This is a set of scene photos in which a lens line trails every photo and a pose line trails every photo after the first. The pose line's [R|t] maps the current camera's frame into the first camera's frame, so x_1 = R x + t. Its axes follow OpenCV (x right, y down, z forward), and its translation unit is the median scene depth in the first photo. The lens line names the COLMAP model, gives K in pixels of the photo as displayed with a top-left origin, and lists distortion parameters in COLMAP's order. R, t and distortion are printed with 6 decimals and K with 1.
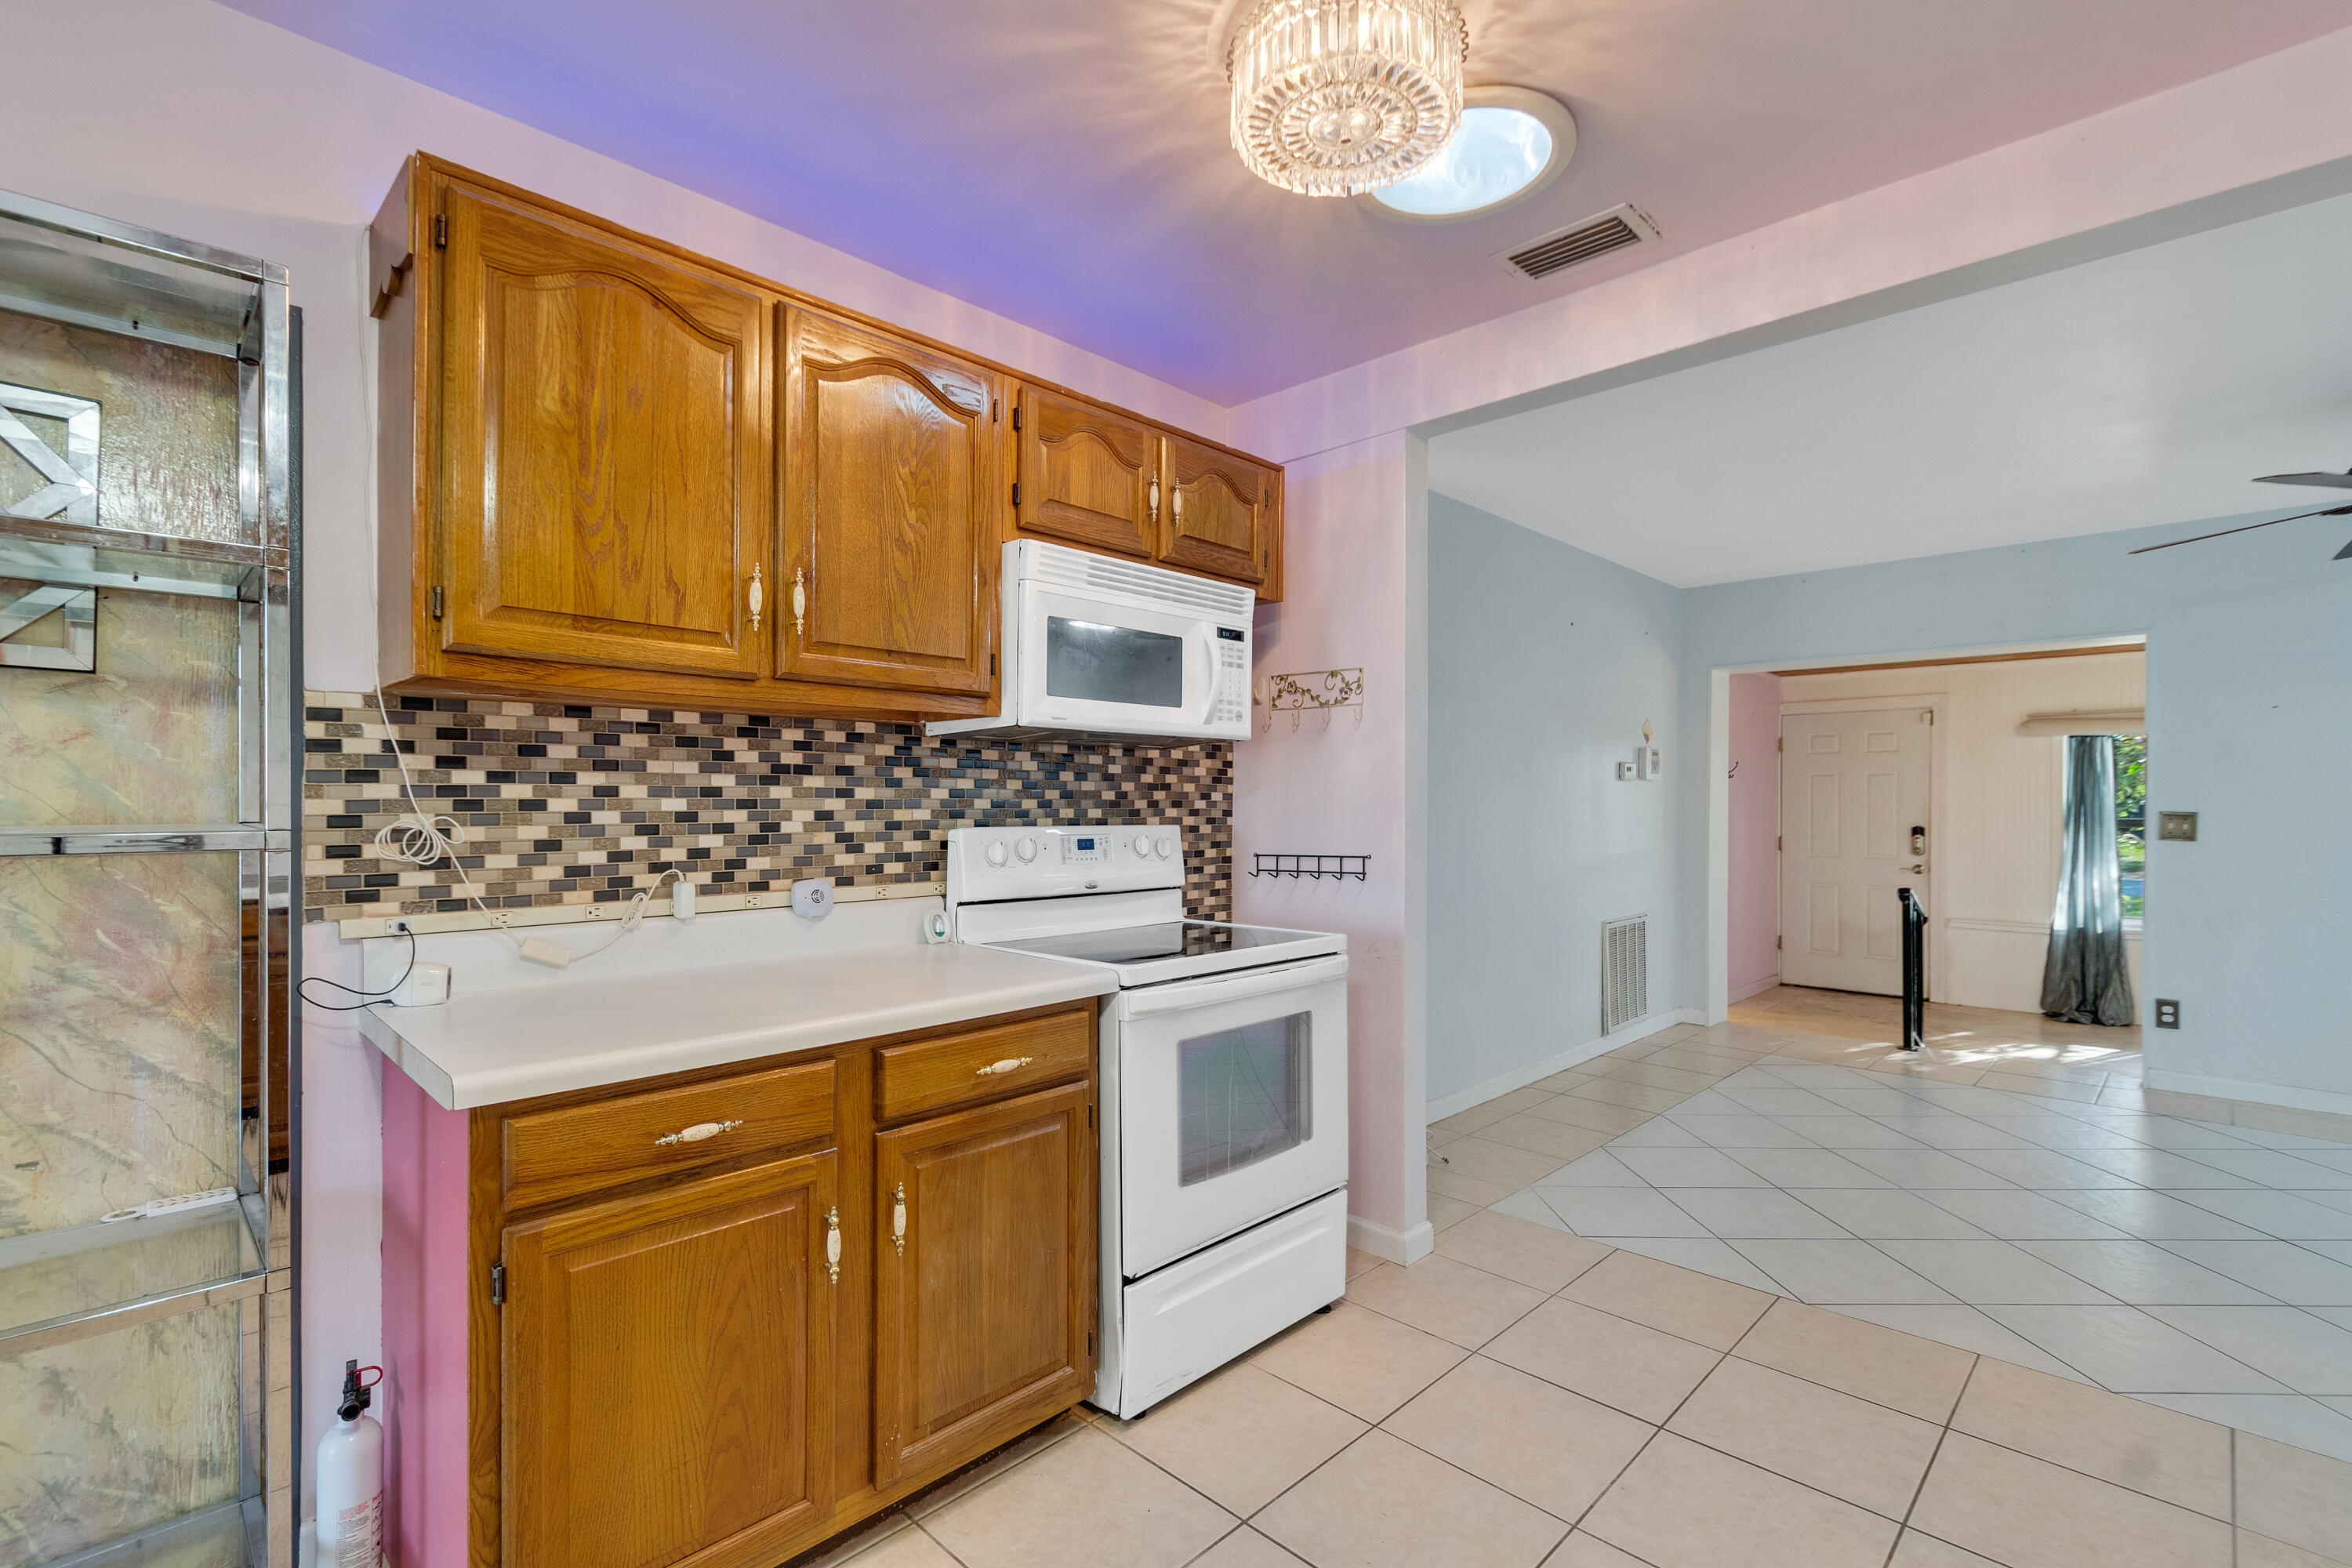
lens RADIAL K [[1050.2, 0, 1124.7], [0, 1050.2, 807.2], [0, 0, 1]] dist [0.004088, -0.000832]
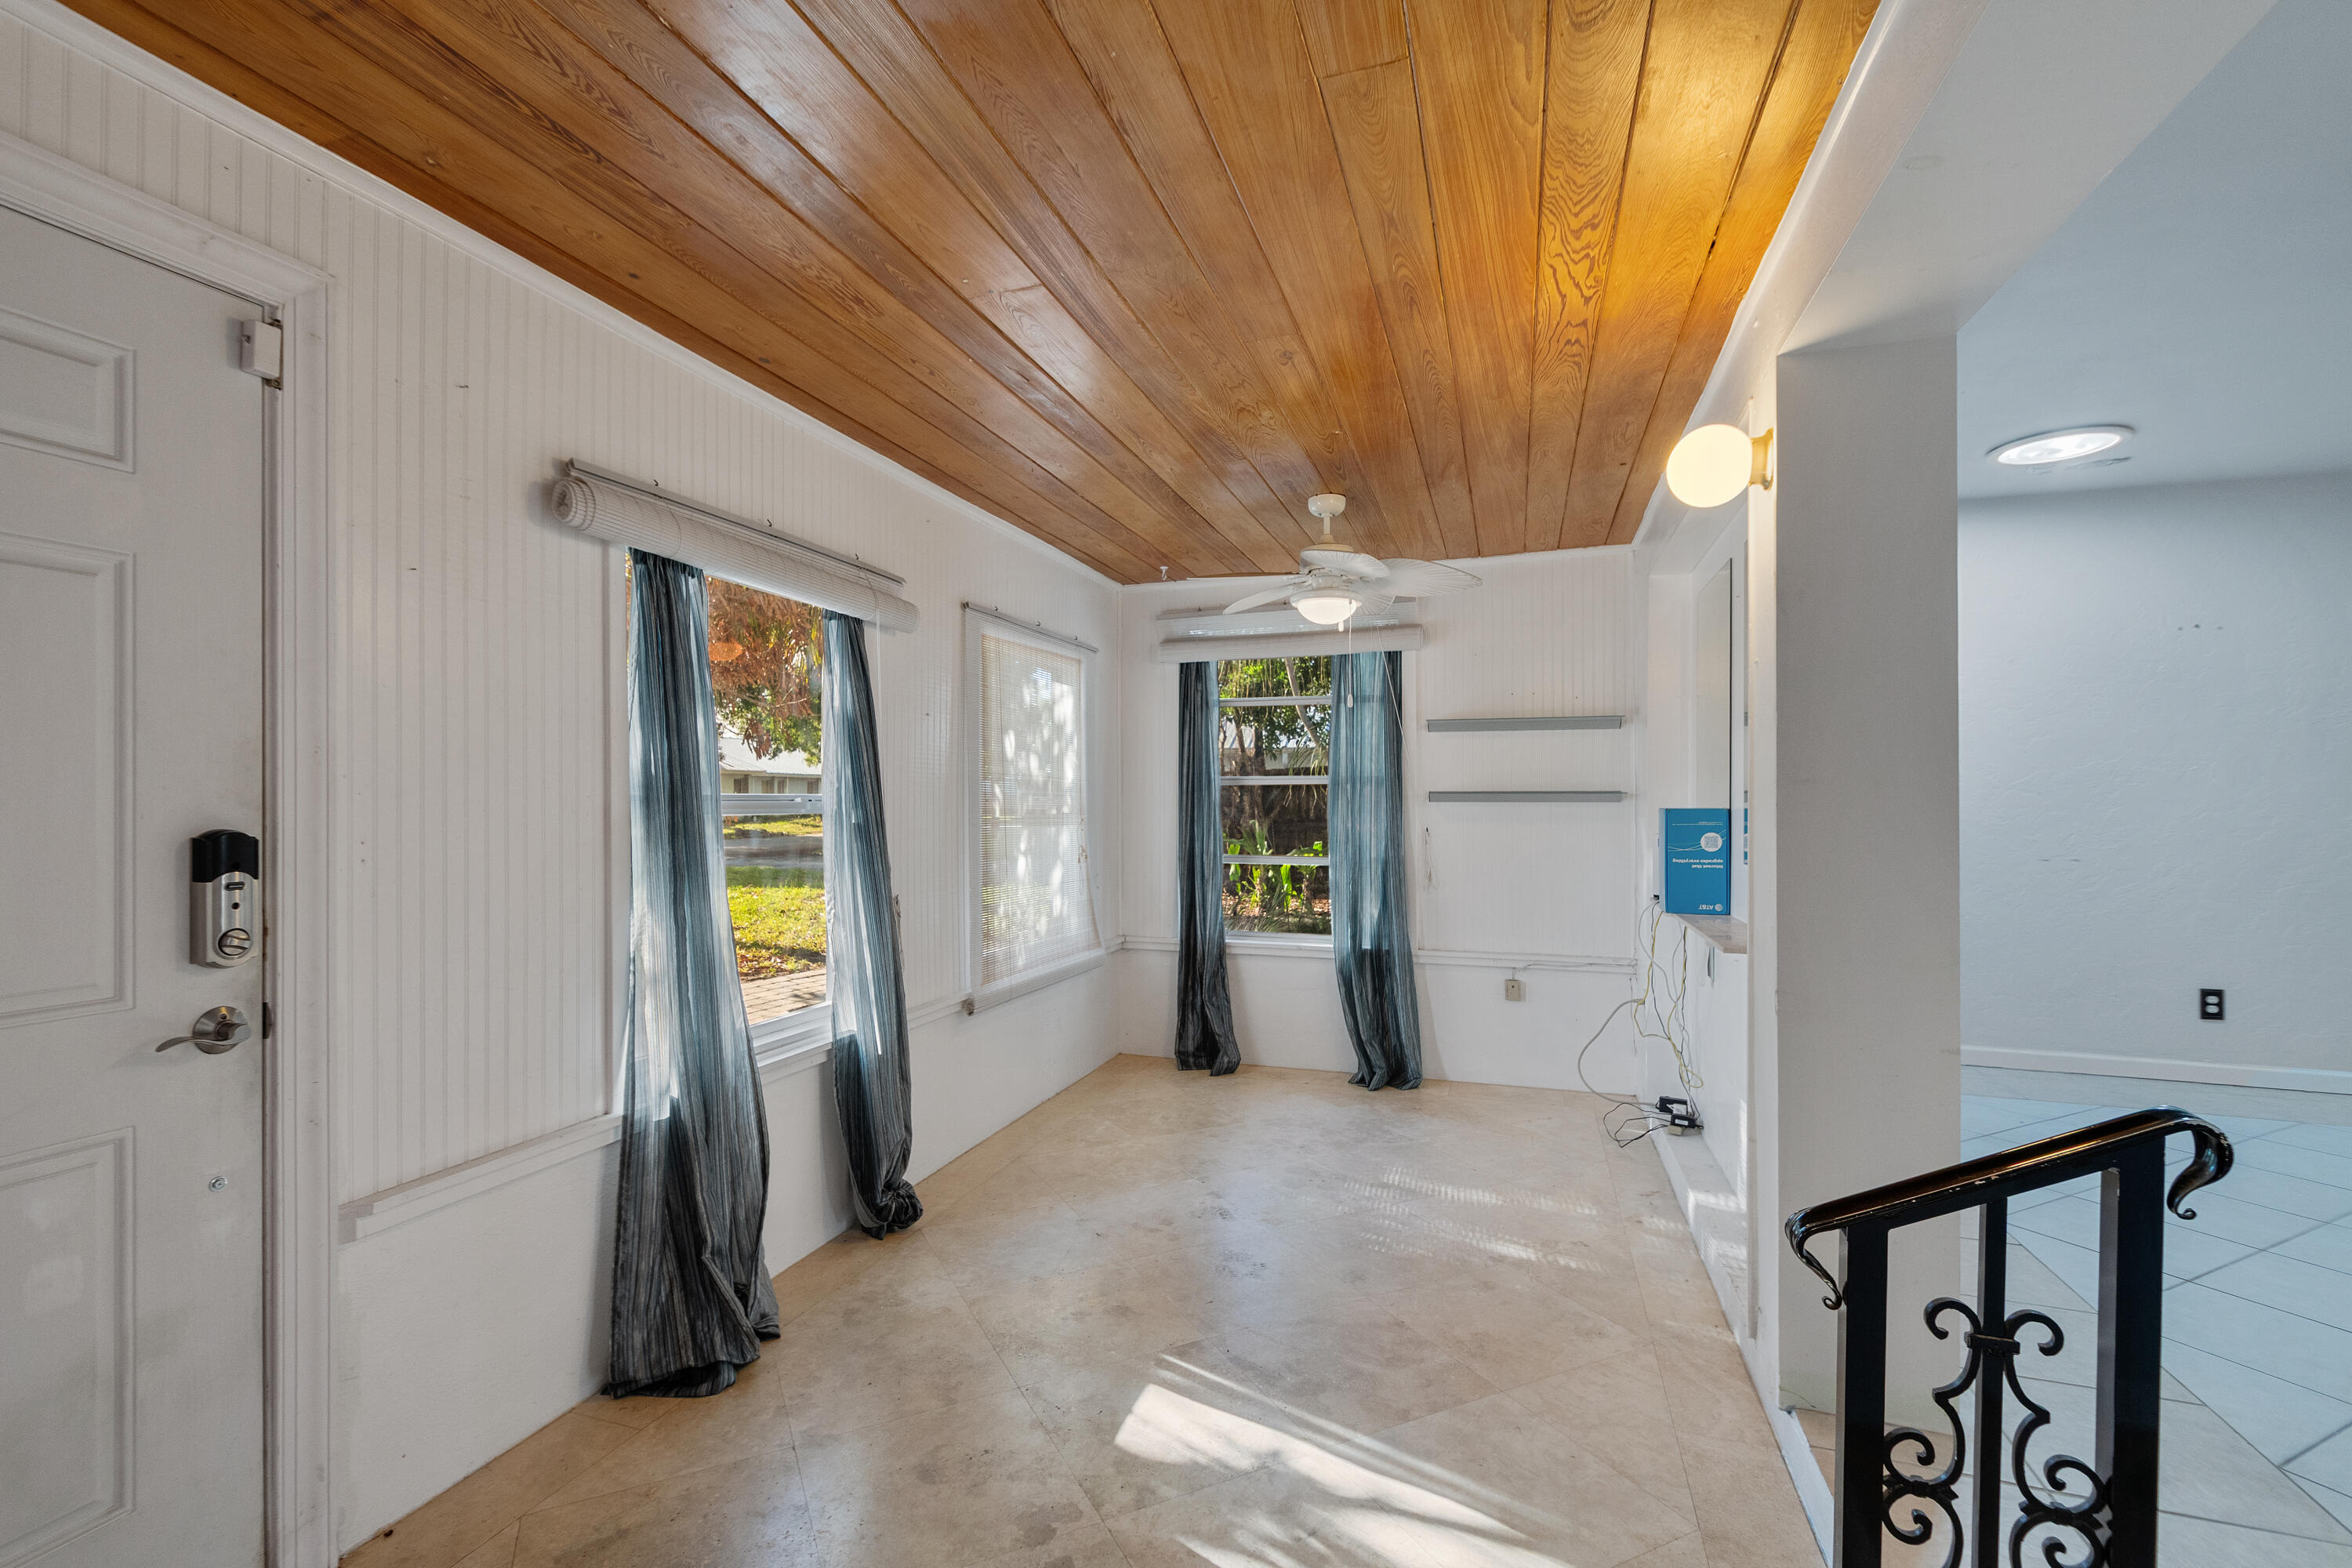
lens RADIAL K [[1022.2, 0, 1162.6], [0, 1022.2, 802.8], [0, 0, 1]] dist [0.003007, 0.000125]
pose [[-0.451101, -0.006866, 0.892446, 1.456125], [-0.000138, 0.999971, 0.007623, 0.031999], [-0.892473, 0.003316, -0.451089, 2.808729]]
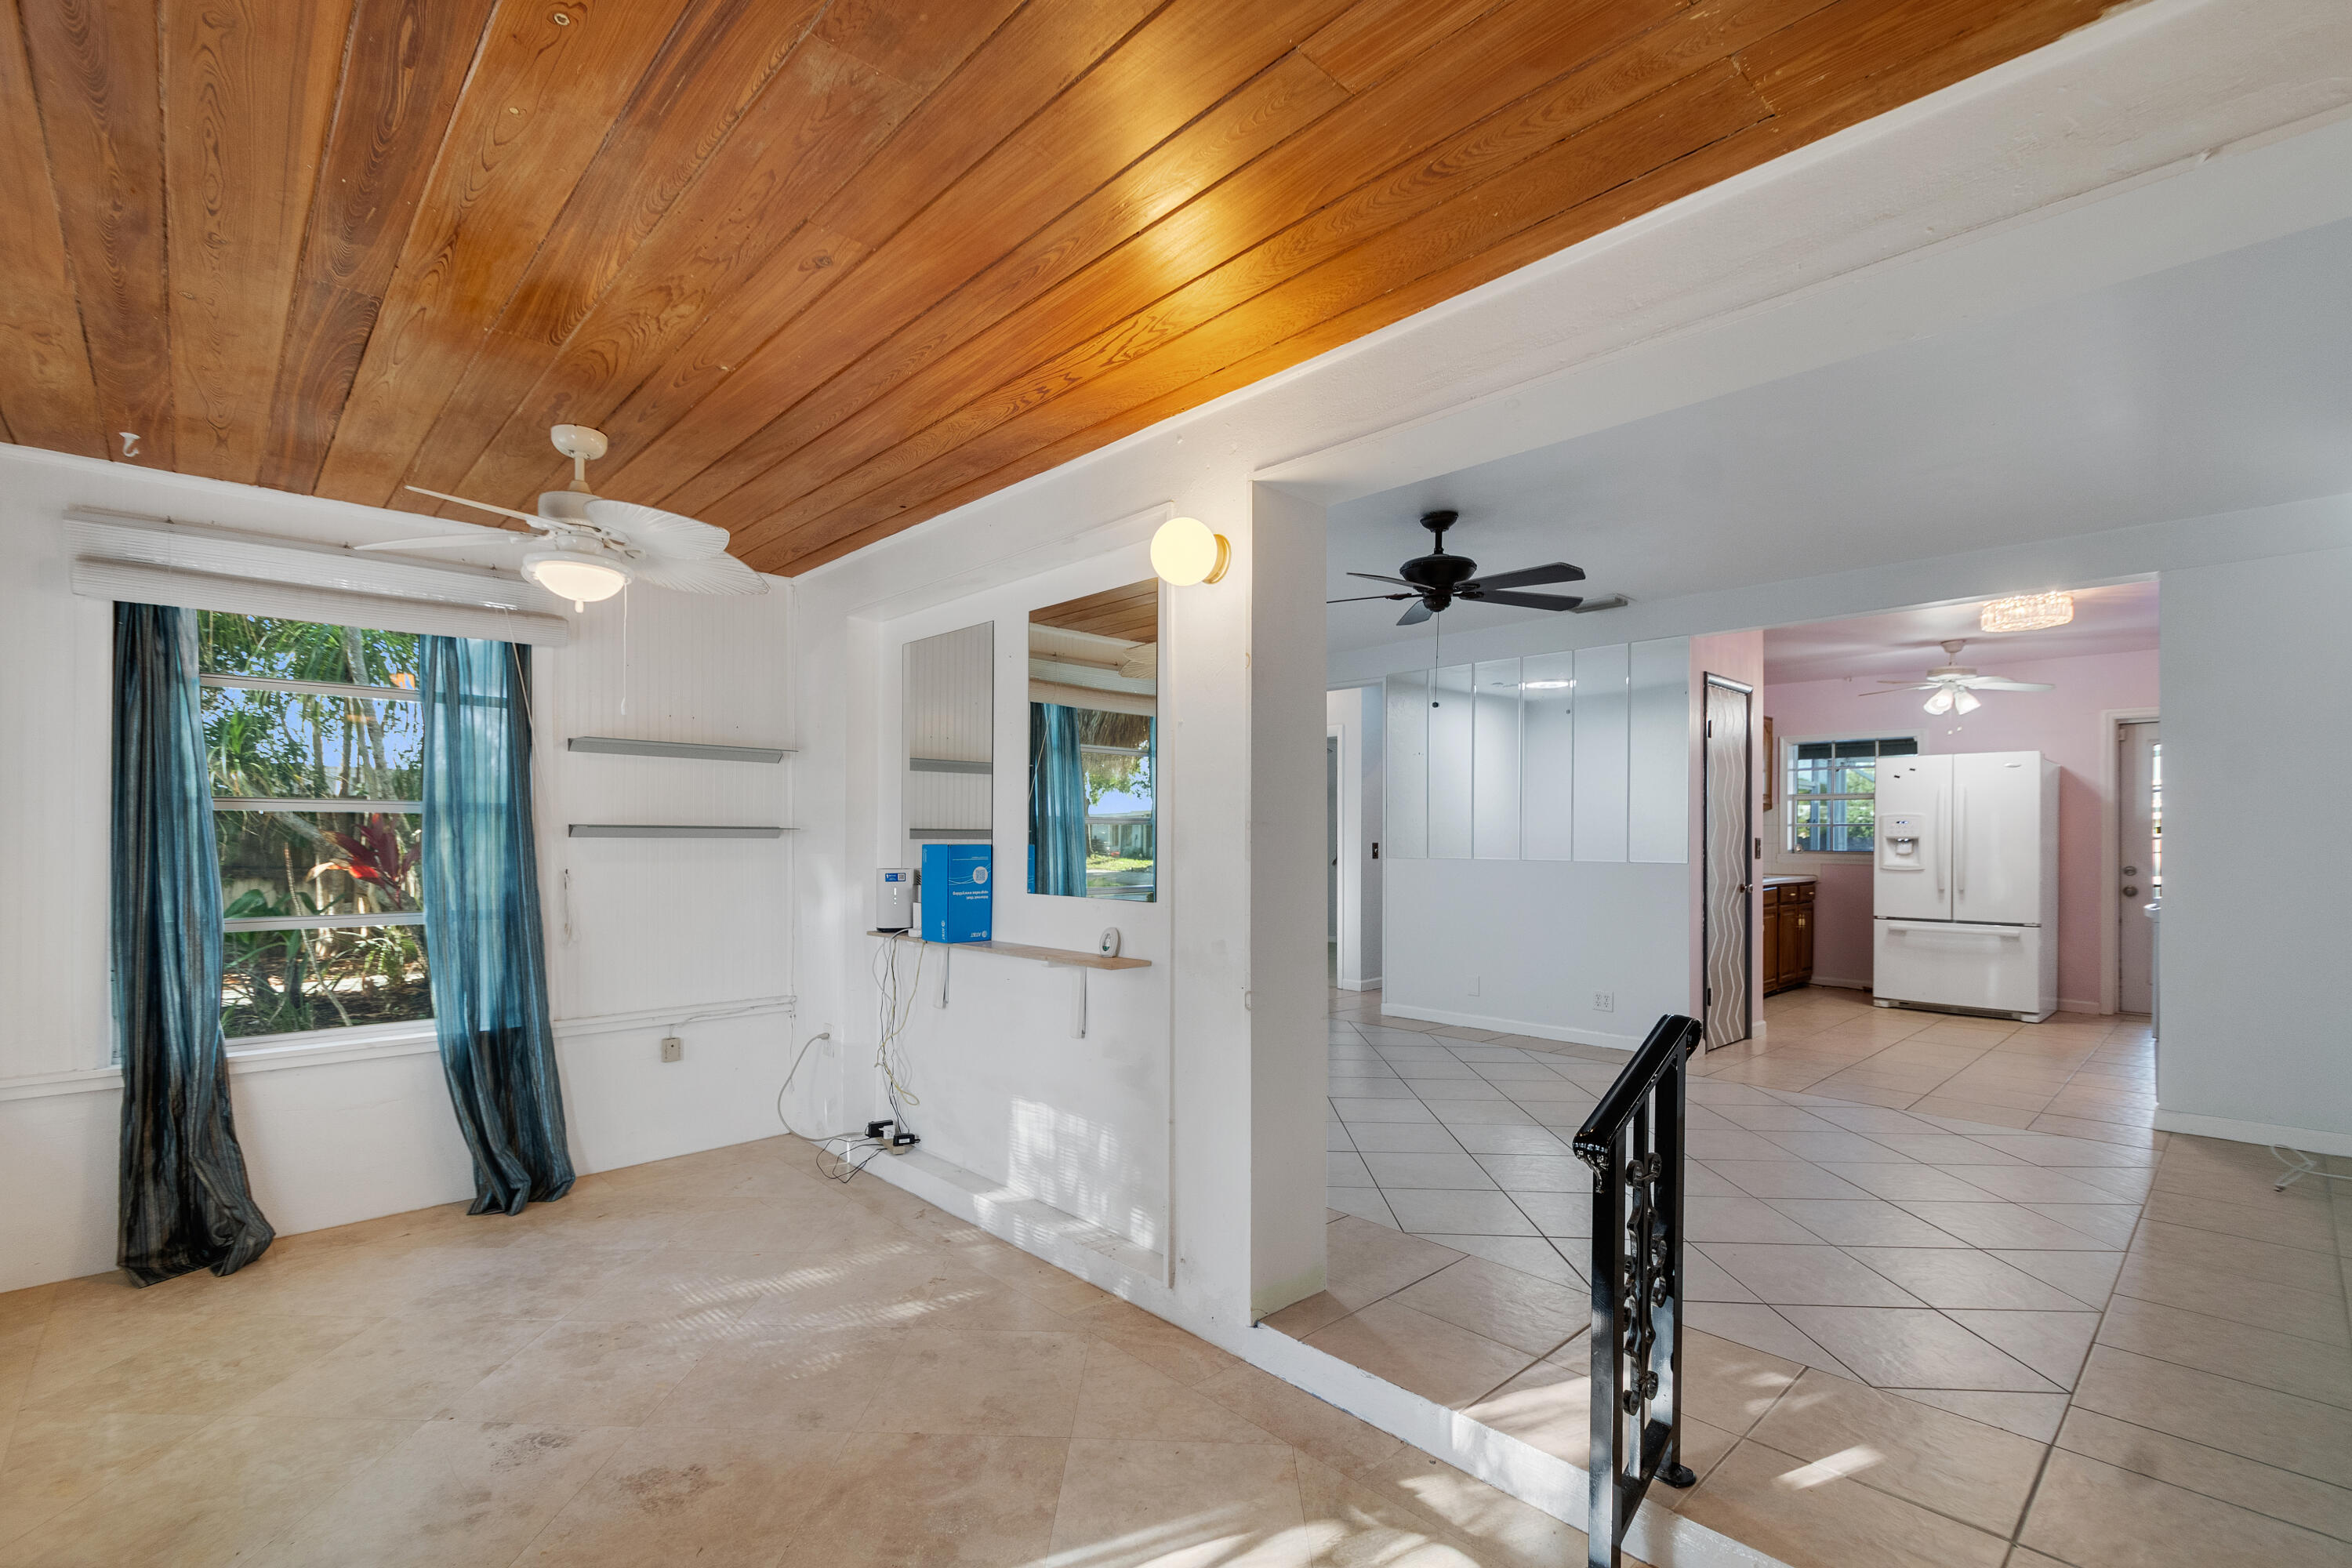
lens RADIAL K [[1017.1, 0, 1124.0], [0, 1017.1, 837.3], [0, 0, 1]] dist [0.003254, -0.005437]
pose [[-0.999284, -0.008926, 0.036770, 2.049108], [-0.008876, 0.999959, 0.001502, 0.035270], [-0.036782, 0.001175, -0.999323, 3.016250]]
